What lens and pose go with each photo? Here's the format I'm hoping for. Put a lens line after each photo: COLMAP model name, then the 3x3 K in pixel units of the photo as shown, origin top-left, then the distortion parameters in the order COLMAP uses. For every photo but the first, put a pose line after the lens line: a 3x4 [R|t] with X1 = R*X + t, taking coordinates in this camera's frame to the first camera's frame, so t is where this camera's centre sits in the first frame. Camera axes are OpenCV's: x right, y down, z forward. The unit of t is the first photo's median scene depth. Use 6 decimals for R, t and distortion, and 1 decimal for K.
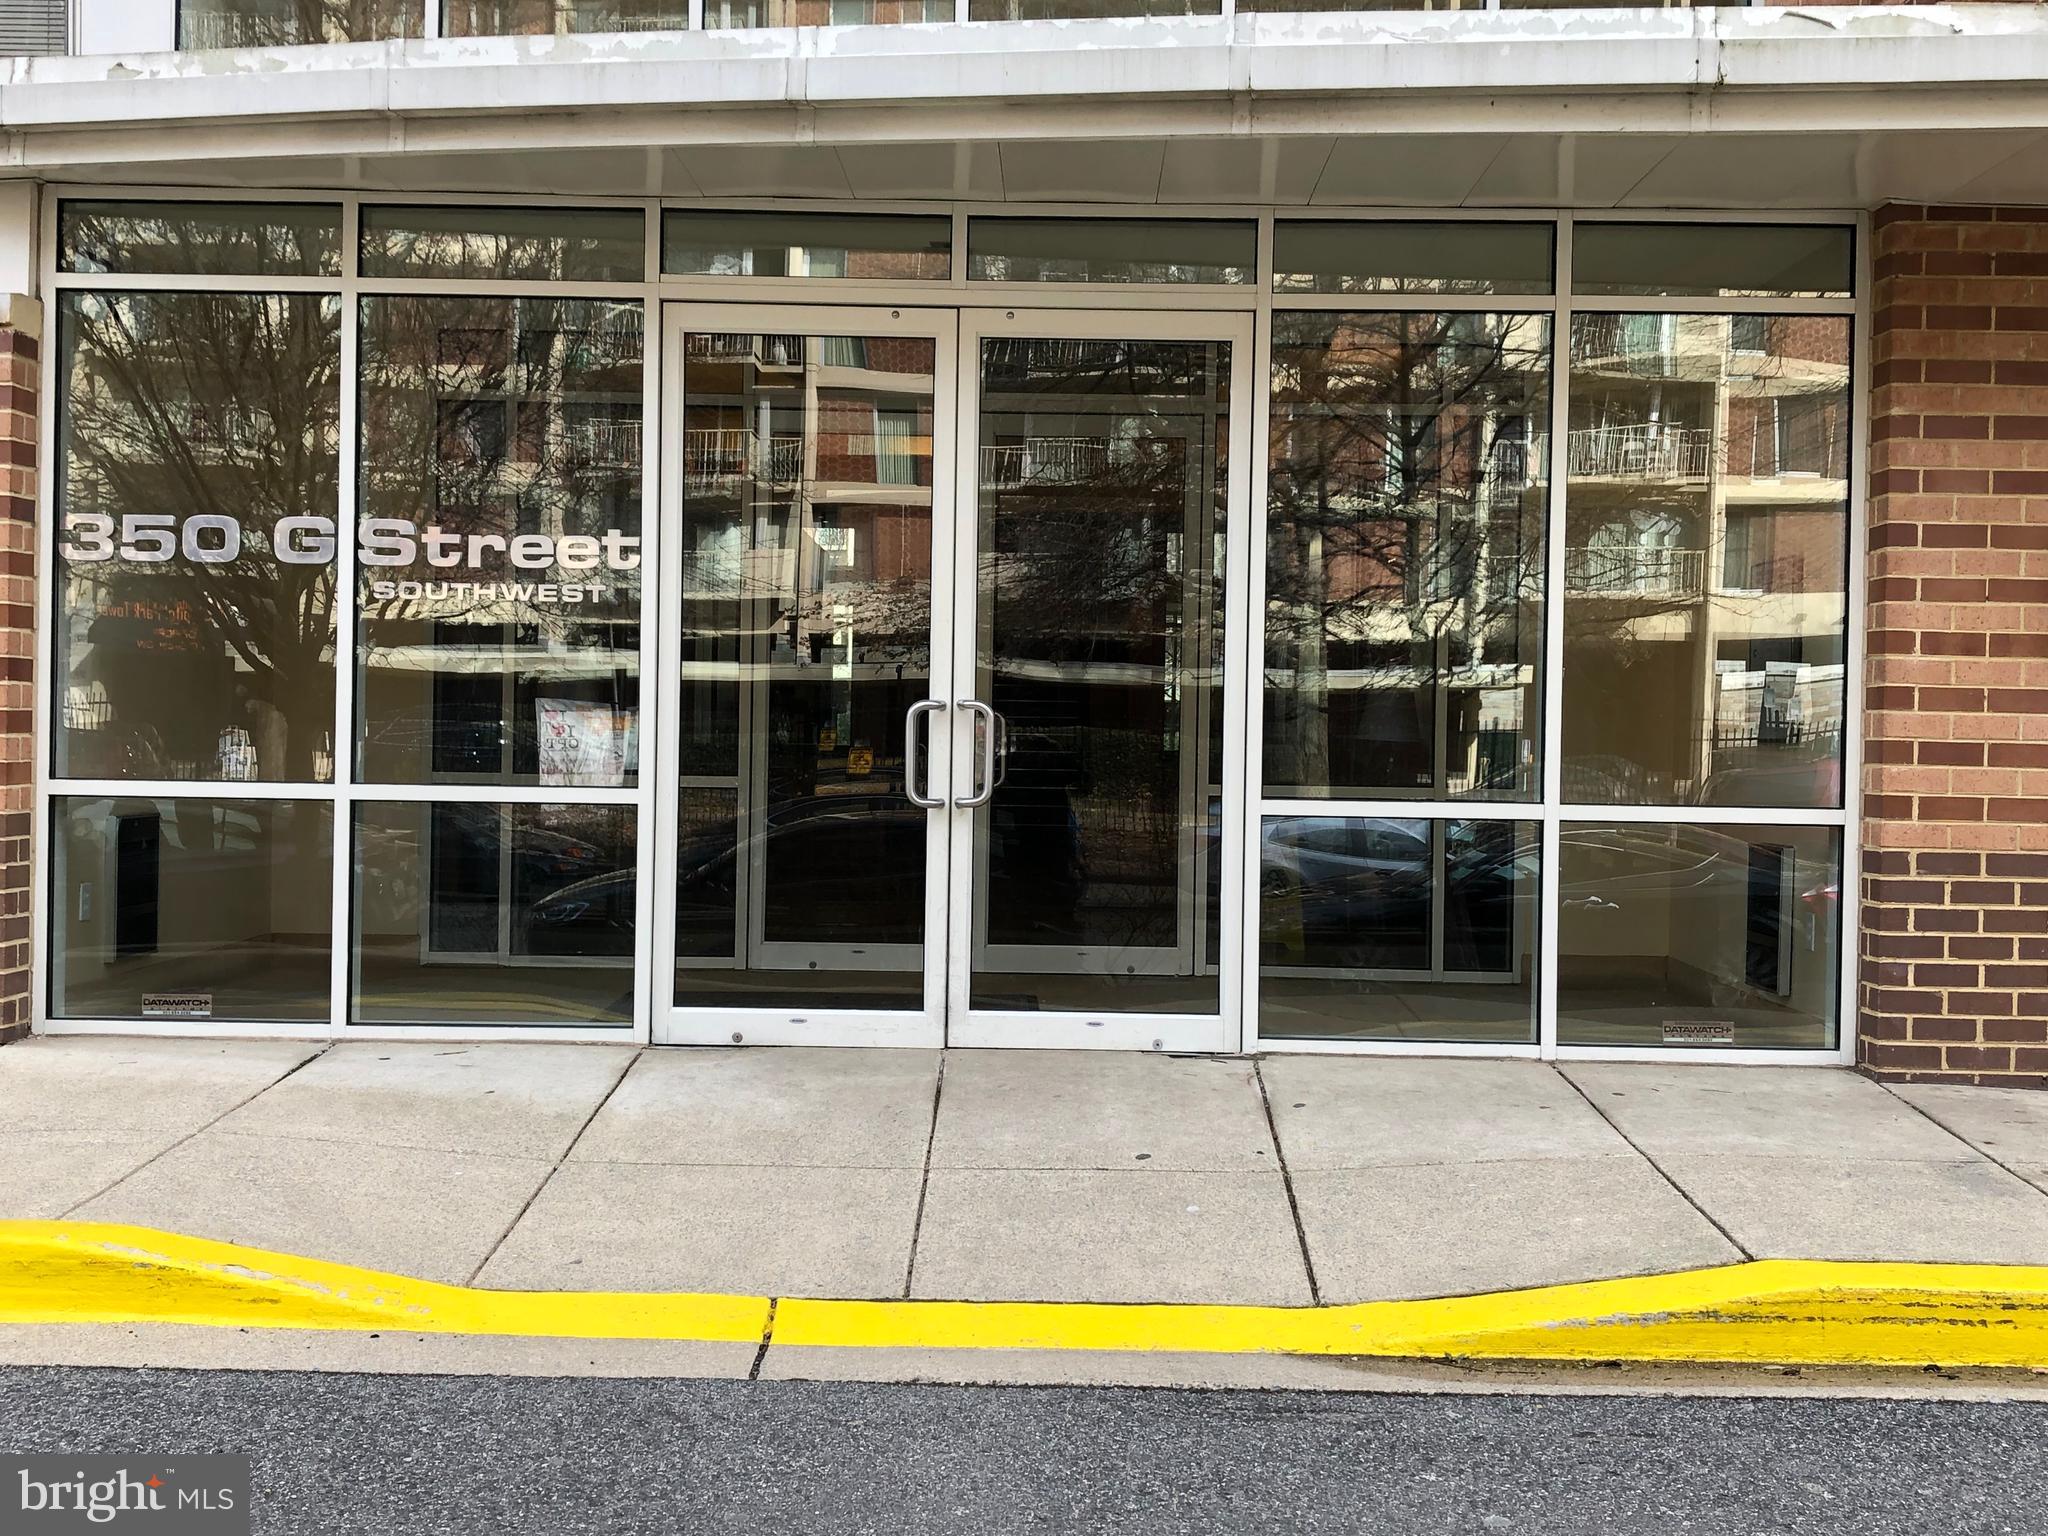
lens RADIAL K [[2327.9, 0, 1023.1], [0, 2327.9, 768.7], [0, 0, 1]] dist [0.015672, 0.000000]
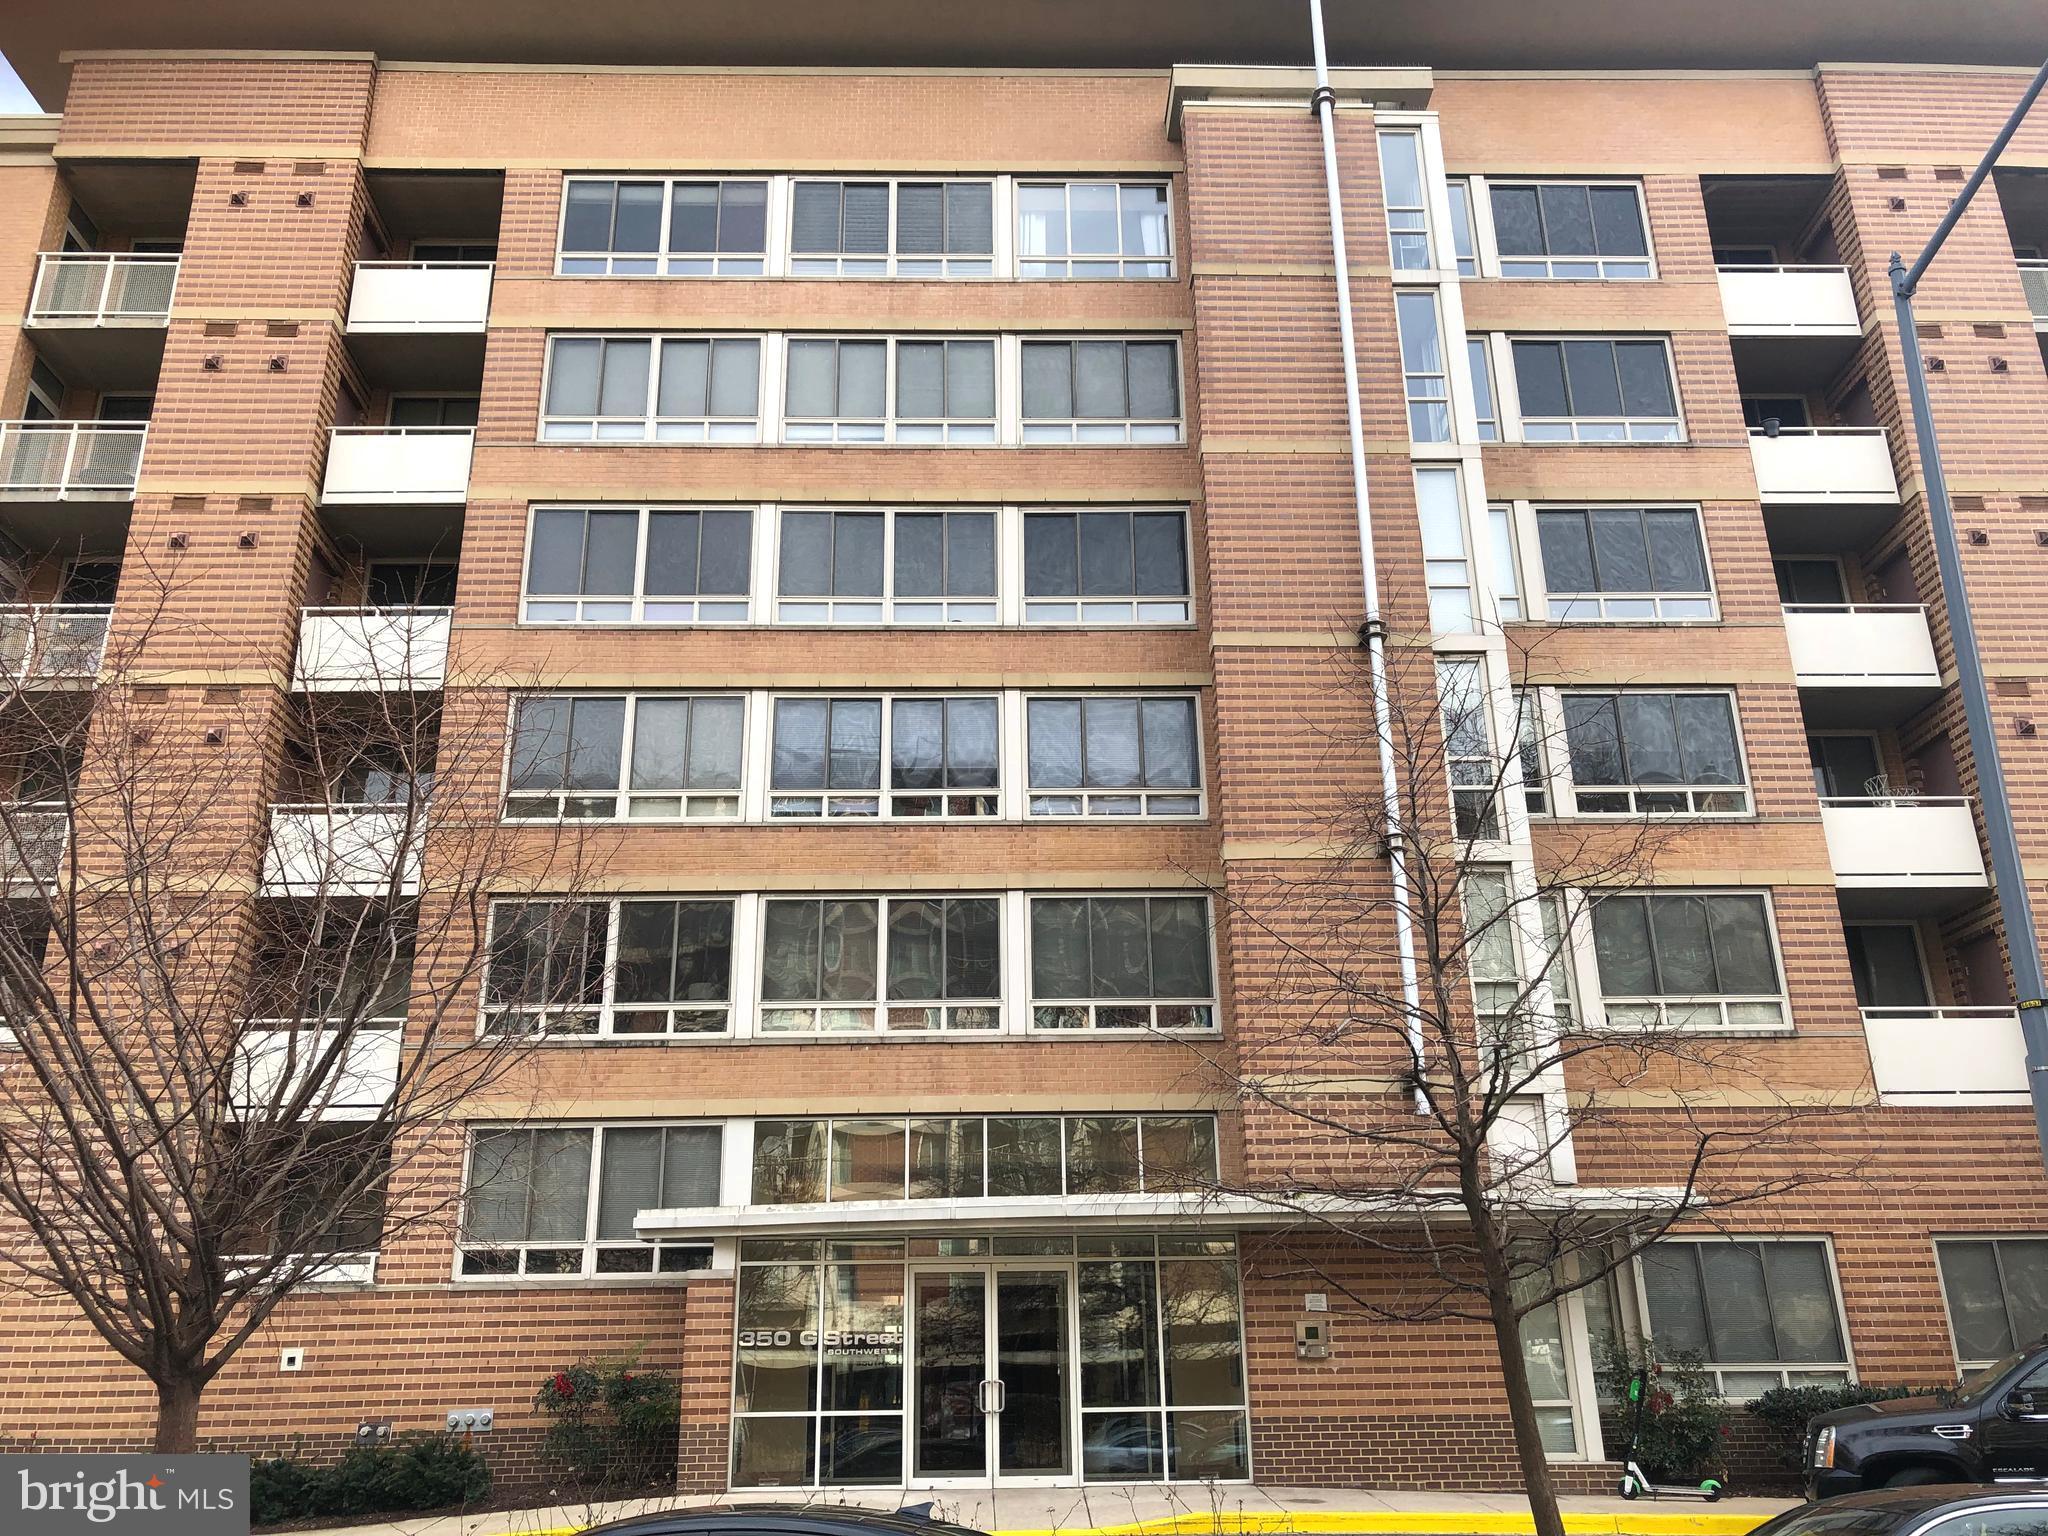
lens RADIAL K [[1658.4, 0, 1024.1], [0, 1658.4, 762.5], [0, 0, 1]] dist [-0.003582, 0.001940]
pose [[0.997712, -0.007458, 0.067202, -0.144704], [0.030344, 0.937574, -0.346461, -0.035513], [-0.060423, 0.347707, 0.935654, -1.686928]]
